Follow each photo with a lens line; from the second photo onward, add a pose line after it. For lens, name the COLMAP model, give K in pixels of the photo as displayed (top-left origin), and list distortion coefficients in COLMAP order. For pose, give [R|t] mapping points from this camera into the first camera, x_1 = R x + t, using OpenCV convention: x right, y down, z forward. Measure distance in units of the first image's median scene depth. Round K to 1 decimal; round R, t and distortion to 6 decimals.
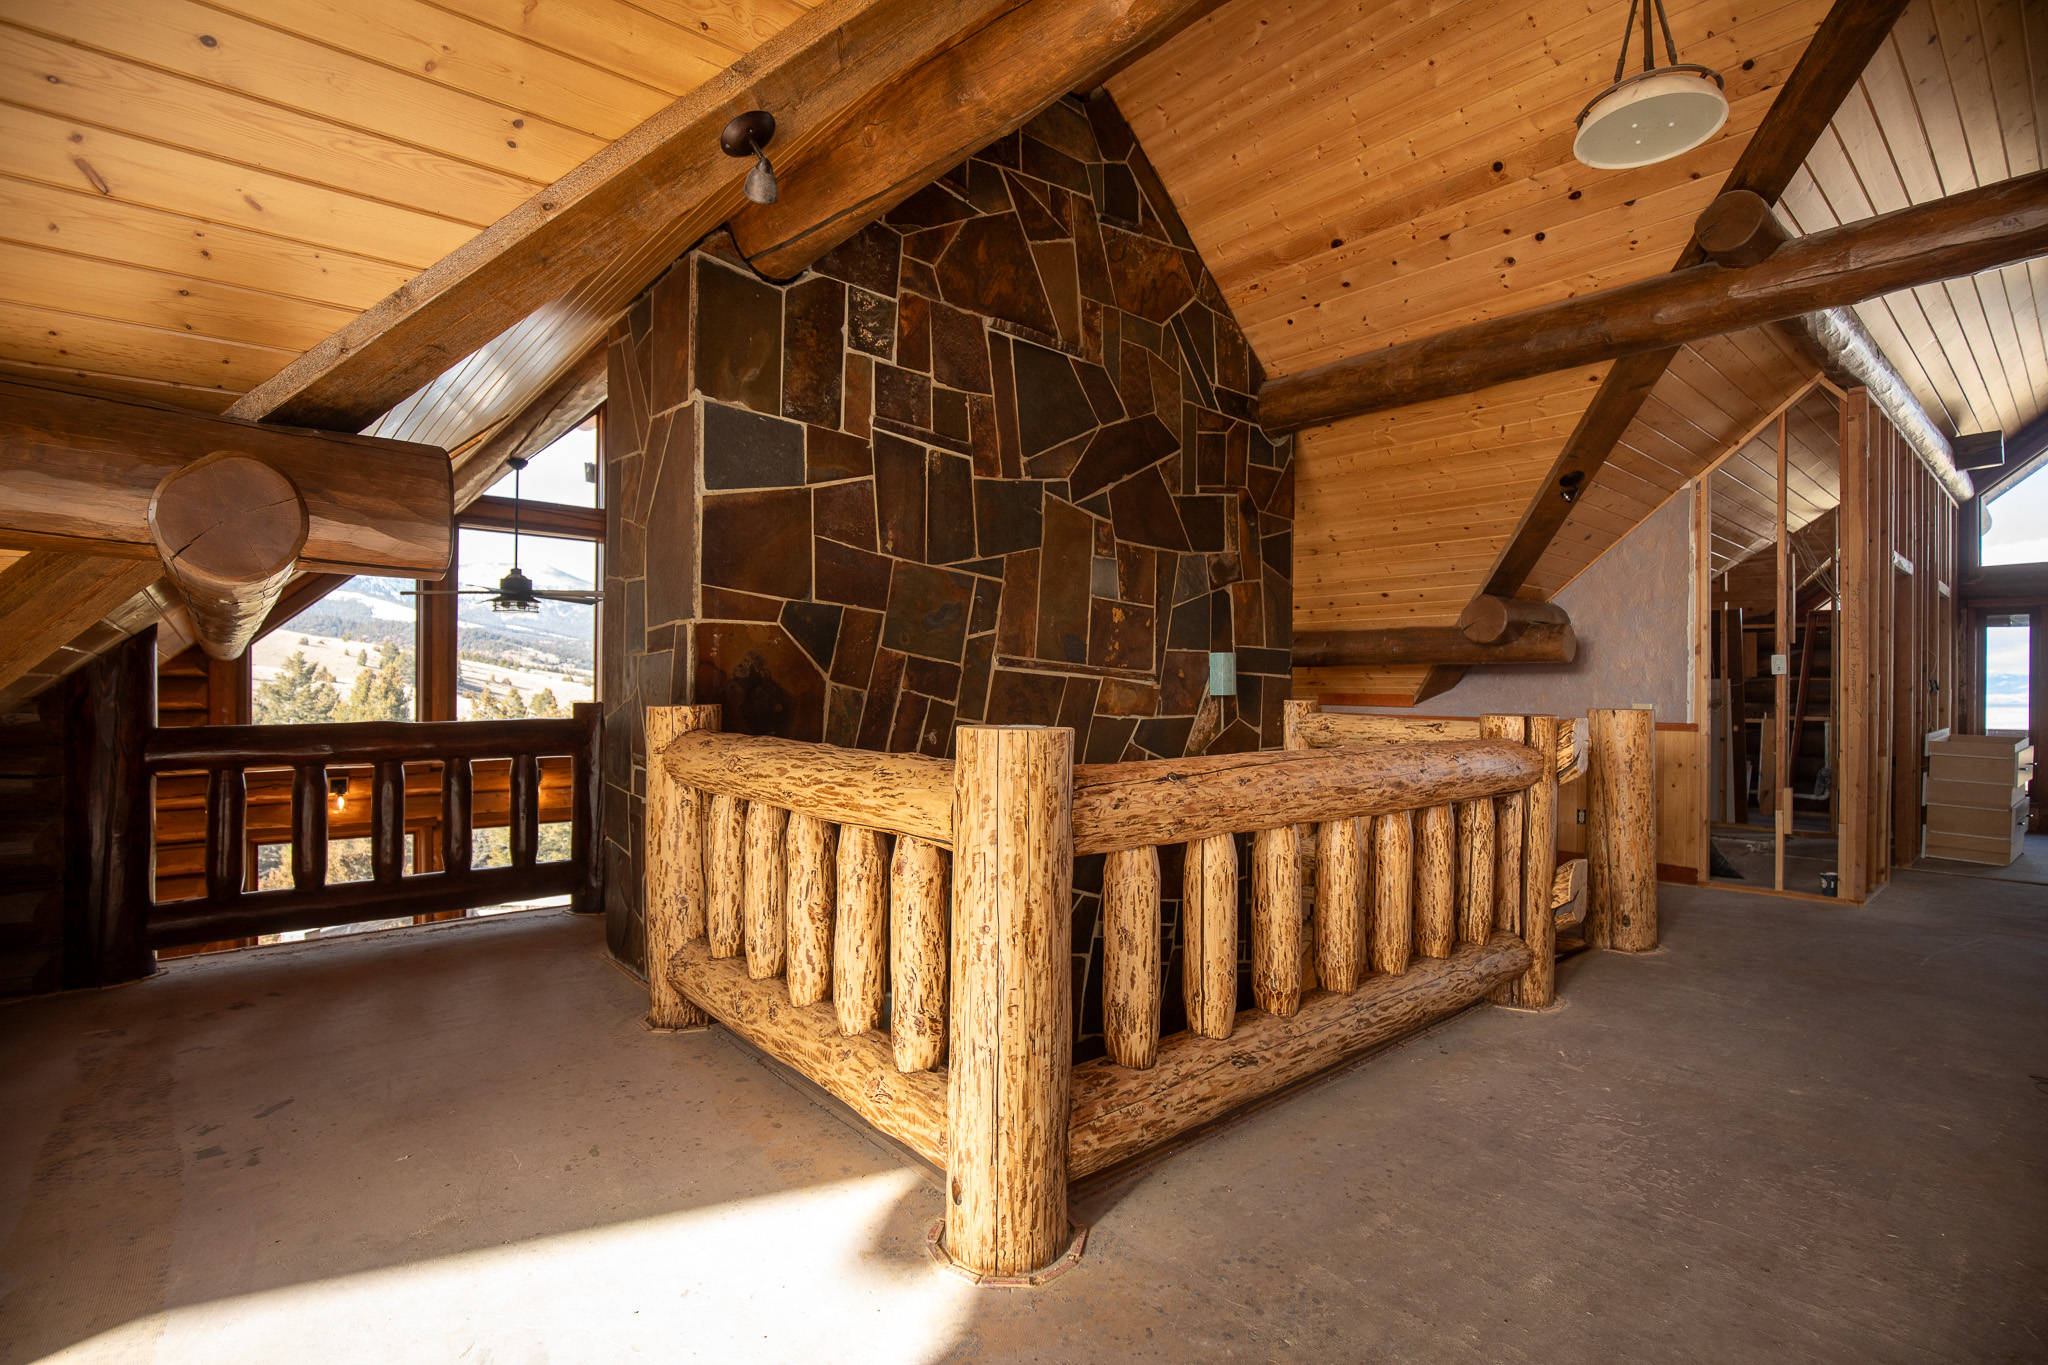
lens RADIAL K [[971.3, 0, 1024.0], [0, 971.3, 682.5], [0, 0, 1]] dist [-0.028178, 0.000068]
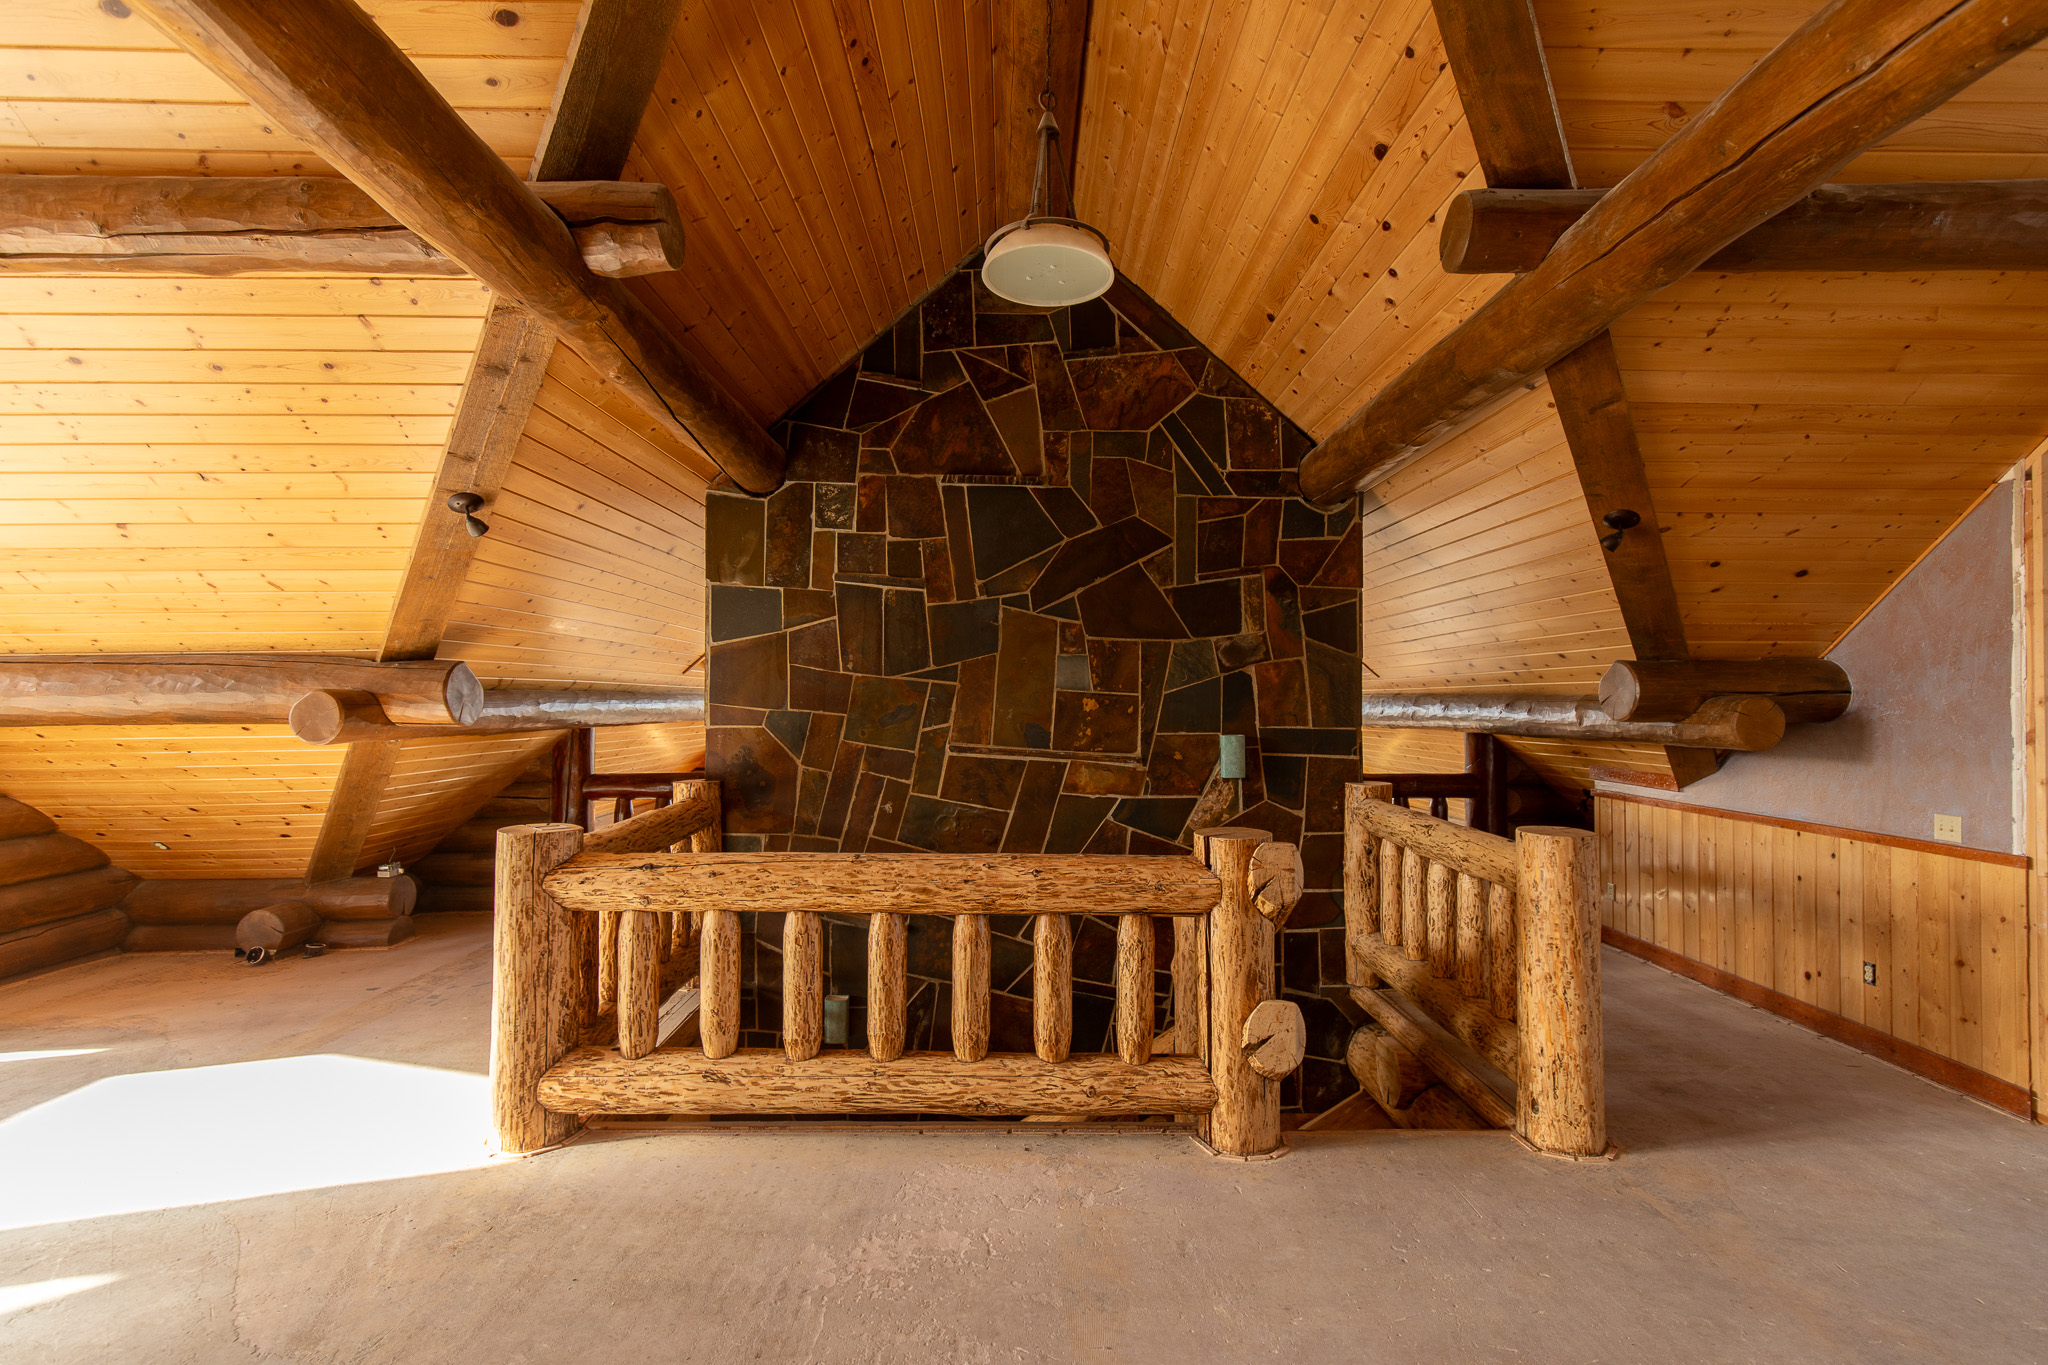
lens RADIAL K [[928.3, 0, 1024.0], [0, 928.3, 682.5], [0, 0, 1]] dist [0.007804, -0.000322]
pose [[0.759668, -0.015645, -0.650123, 0.810572], [0.004896, 0.999820, -0.018339, -0.083285], [0.650293, 0.010748, 0.759607, 0.151451]]
